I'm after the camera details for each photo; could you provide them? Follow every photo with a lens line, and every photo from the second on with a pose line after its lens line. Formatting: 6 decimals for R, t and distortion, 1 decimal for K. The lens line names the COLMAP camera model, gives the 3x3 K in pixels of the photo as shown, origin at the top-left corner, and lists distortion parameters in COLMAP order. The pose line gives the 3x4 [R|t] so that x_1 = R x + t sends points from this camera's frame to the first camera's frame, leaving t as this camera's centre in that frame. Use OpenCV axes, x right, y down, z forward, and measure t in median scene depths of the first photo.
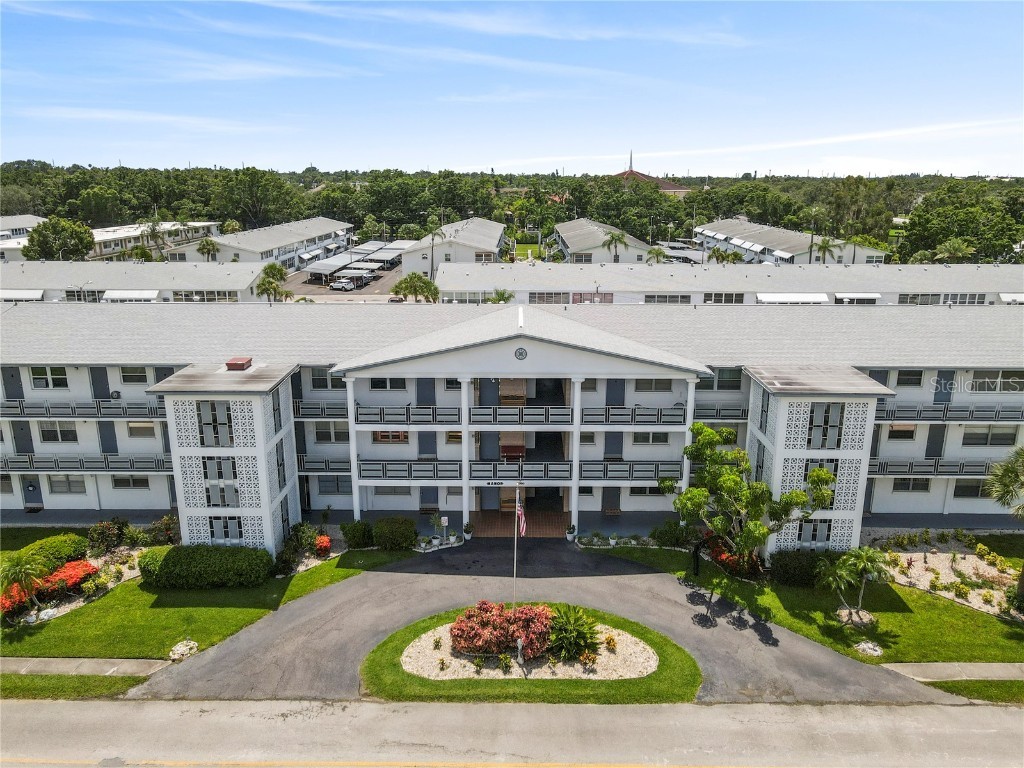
lens RADIAL K [[751.5, 0, 517.1], [0, 751.5, 382.7], [0, 0, 1]] dist [-0.001420, 0.035991]
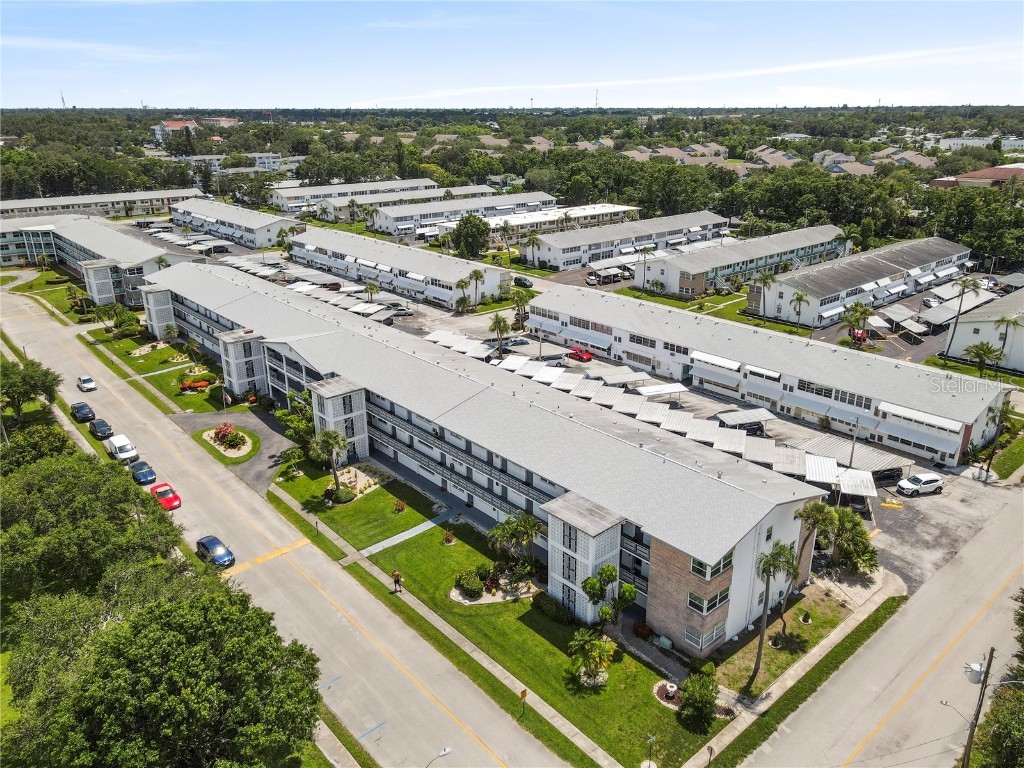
lens RADIAL K [[751.5, 0, 517.1], [0, 751.5, 382.7], [0, 0, 1]] dist [-0.001420, 0.035991]
pose [[0.668621, 0.253458, -0.699075, 2.215439], [-0.193099, 0.967048, 0.165927, -0.475026], [0.718094, 0.024048, 0.695531, -0.236881]]
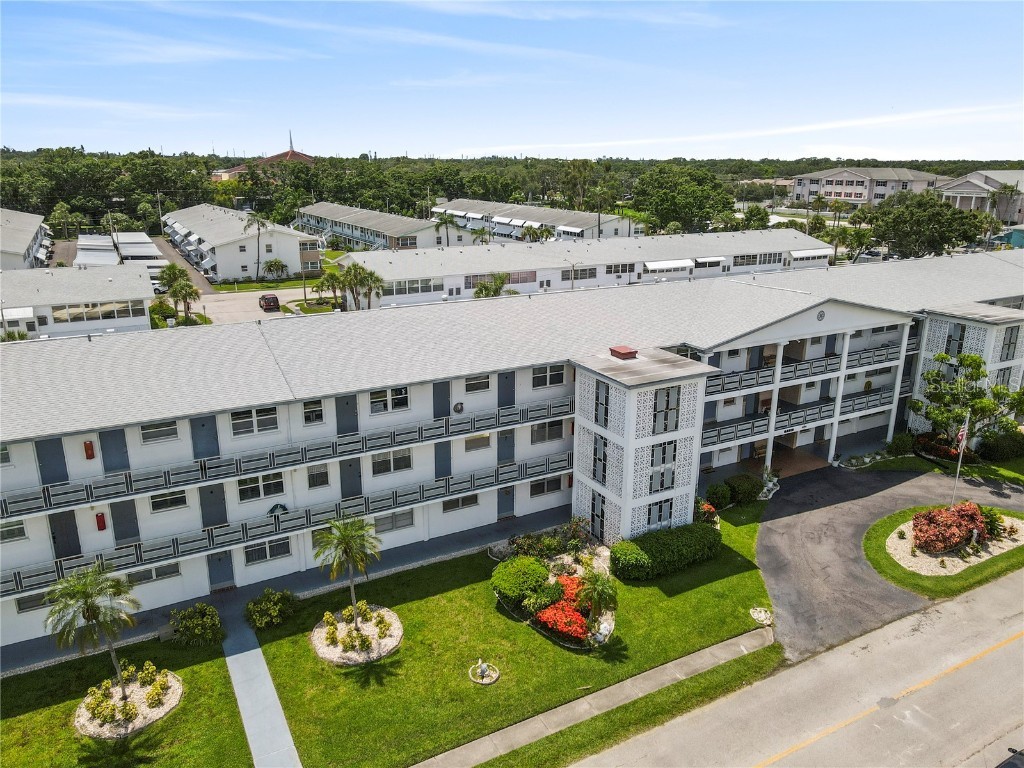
lens RADIAL K [[751.5, 0, 517.1], [0, 751.5, 382.7], [0, 0, 1]] dist [-0.001420, 0.035991]
pose [[0.870883, -0.139009, 0.471423, -0.906663], [0.127574, 0.990229, 0.056317, -0.056656], [-0.474645, 0.011095, 0.880107, 0.172271]]
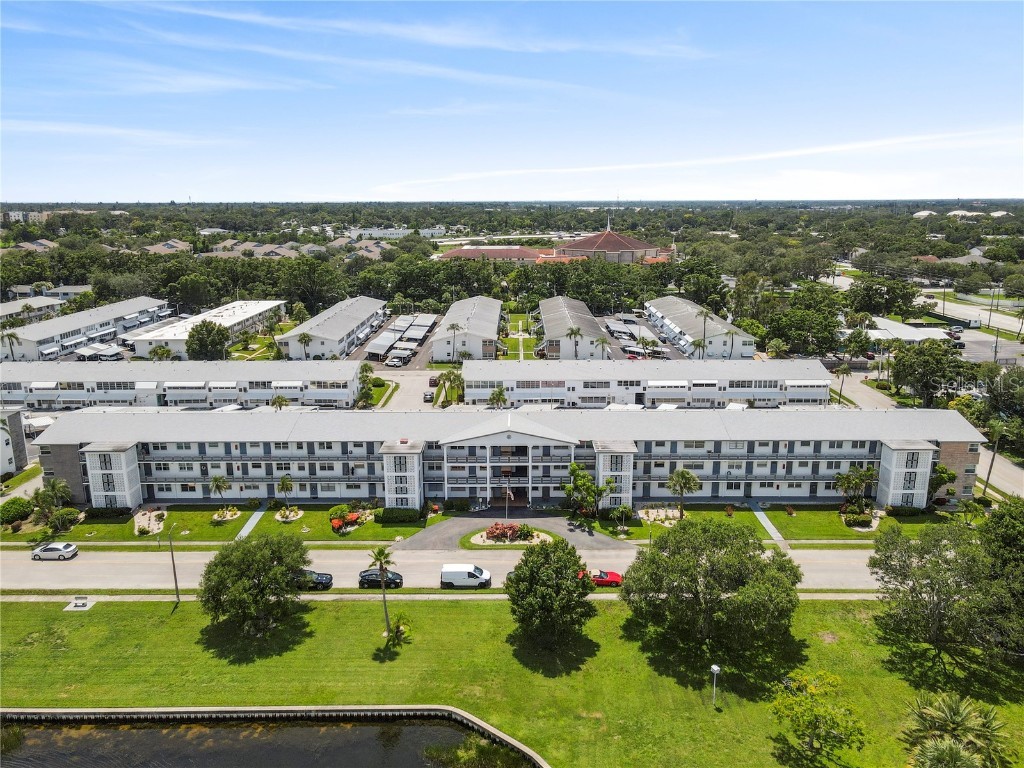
lens RADIAL K [[751.5, 0, 517.1], [0, 751.5, 382.7], [0, 0, 1]] dist [-0.001420, 0.035991]
pose [[0.999968, -0.006986, 0.003944, 0.023323], [0.007095, 0.999577, -0.028188, -0.145368], [-0.003746, 0.028215, 0.999595, -1.581519]]
